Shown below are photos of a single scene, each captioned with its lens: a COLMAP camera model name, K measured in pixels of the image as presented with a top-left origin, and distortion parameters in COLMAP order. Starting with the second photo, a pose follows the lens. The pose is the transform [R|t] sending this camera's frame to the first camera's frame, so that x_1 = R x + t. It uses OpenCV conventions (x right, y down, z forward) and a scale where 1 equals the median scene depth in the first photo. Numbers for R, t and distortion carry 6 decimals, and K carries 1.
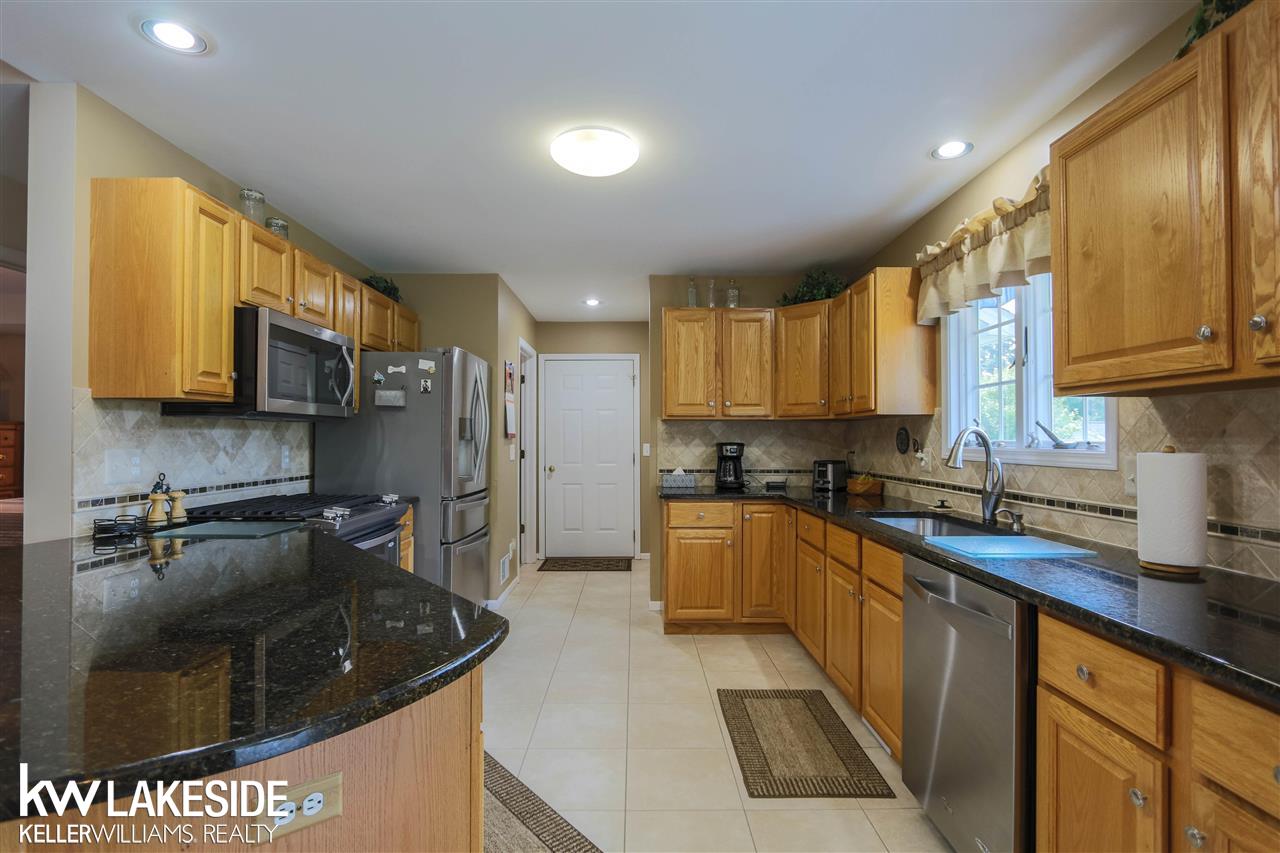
lens RADIAL K [[581.6, 0, 646.8], [0, 581.6, 434.5], [0, 0, 1]] dist [-0.013113, 0.001905]
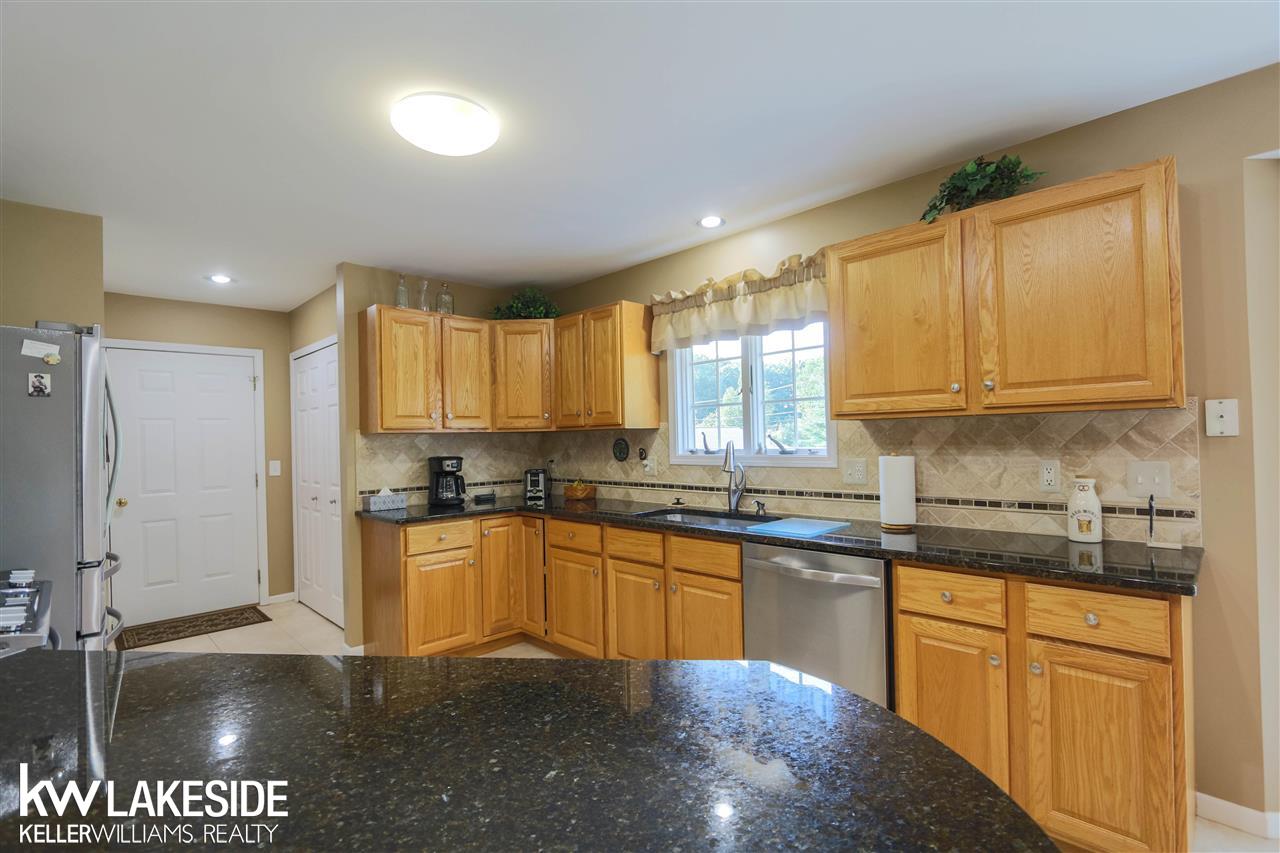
lens RADIAL K [[581.6, 0, 624.2], [0, 581.6, 432.4], [0, 0, 1]] dist [-0.013113, 0.001905]
pose [[0.740266, -0.009986, 0.672239, -0.344396], [0.018974, 0.999802, -0.006042, -0.018132], [-0.672046, 0.017228, 0.740309, 0.138168]]
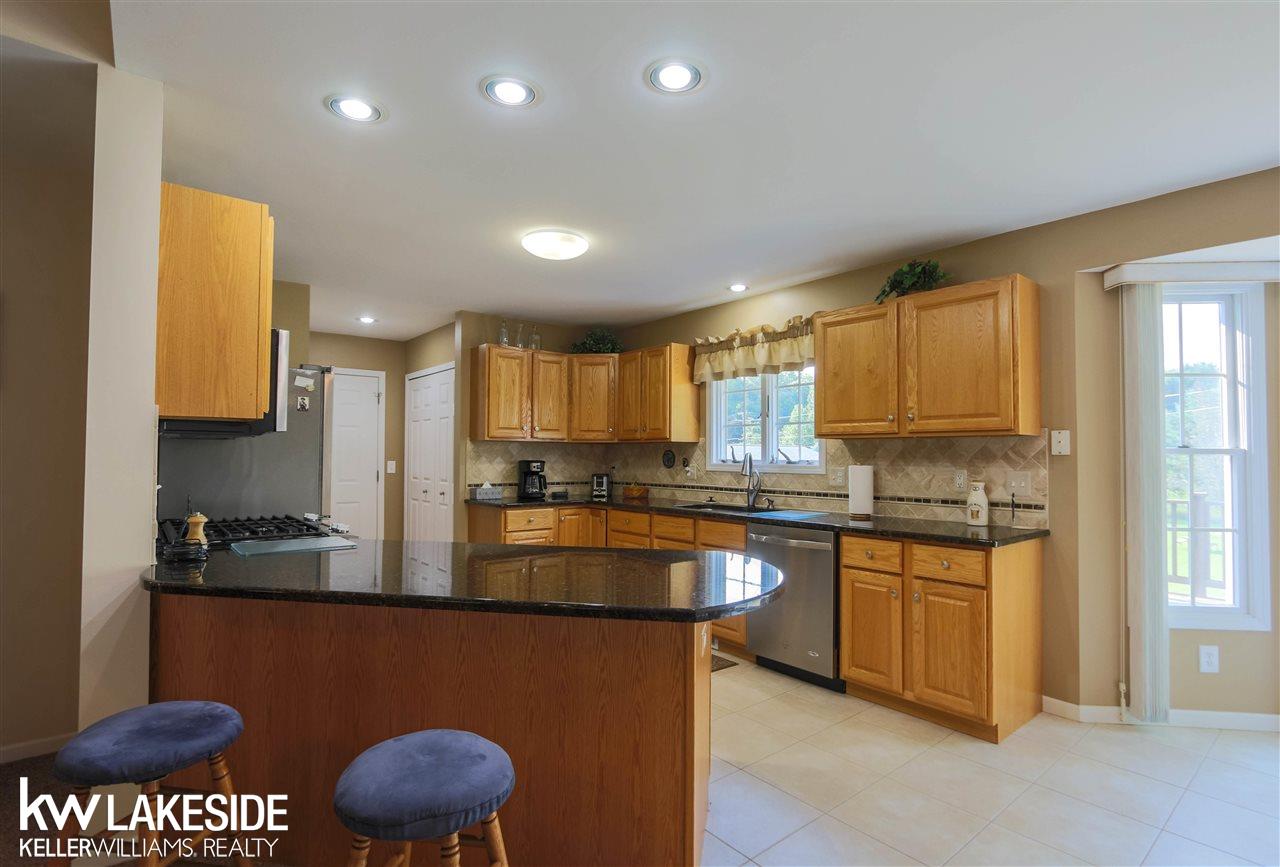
lens RADIAL K [[599.8, 0, 635.8], [0, 599.8, 441.1], [0, 0, 1]] dist [-0.026193, 0.000271]
pose [[0.793566, 0.018341, 0.608208, -0.556590], [-0.008693, 0.999785, -0.018808, -0.005471], [-0.608423, 0.009639, 0.793555, -0.149034]]
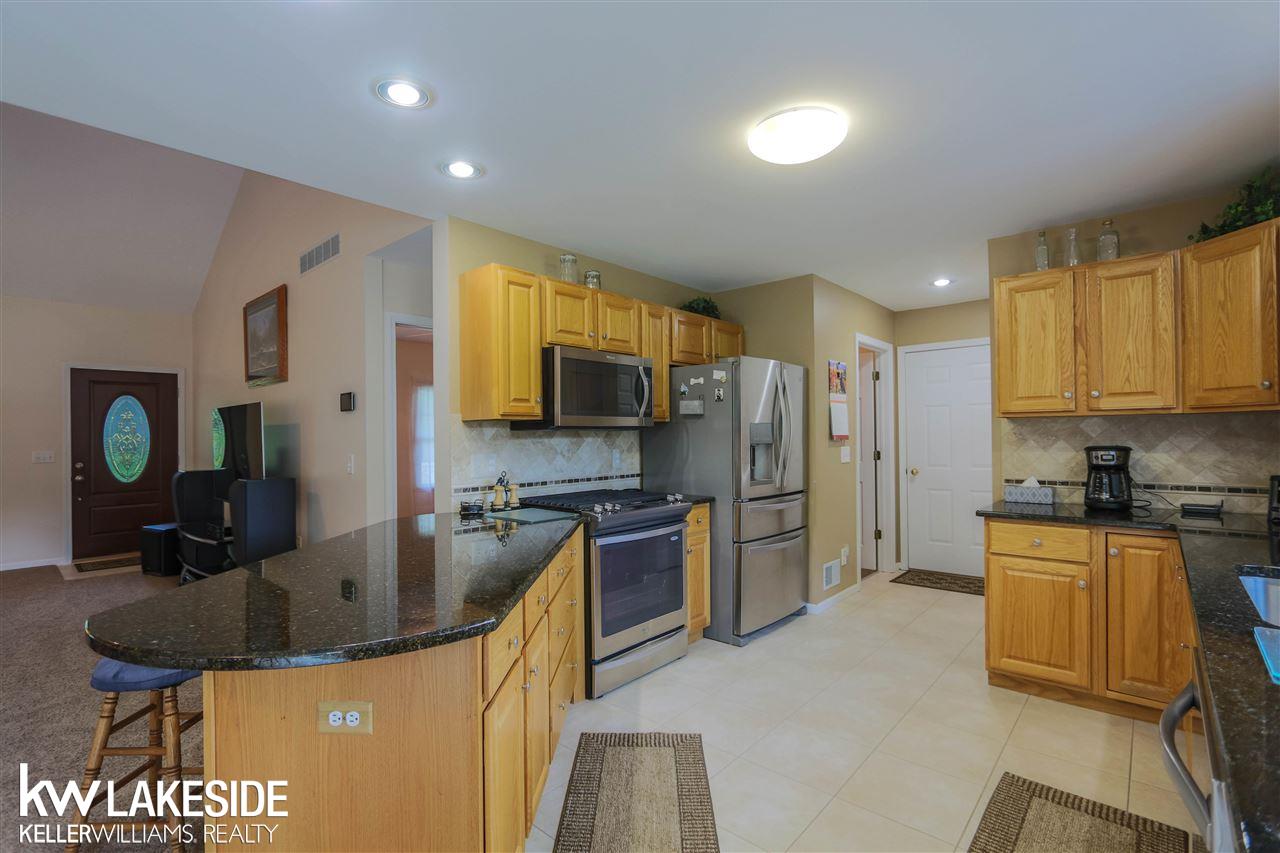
lens RADIAL K [[581.6, 0, 661.5], [0, 581.6, 433.5], [0, 0, 1]] dist [-0.013113, 0.001905]
pose [[0.753909, -0.010225, -0.656900, 0.247918], [0.014674, 0.999892, 0.001277, -0.014125], [0.656815, -0.010602, 0.753977, 0.113814]]
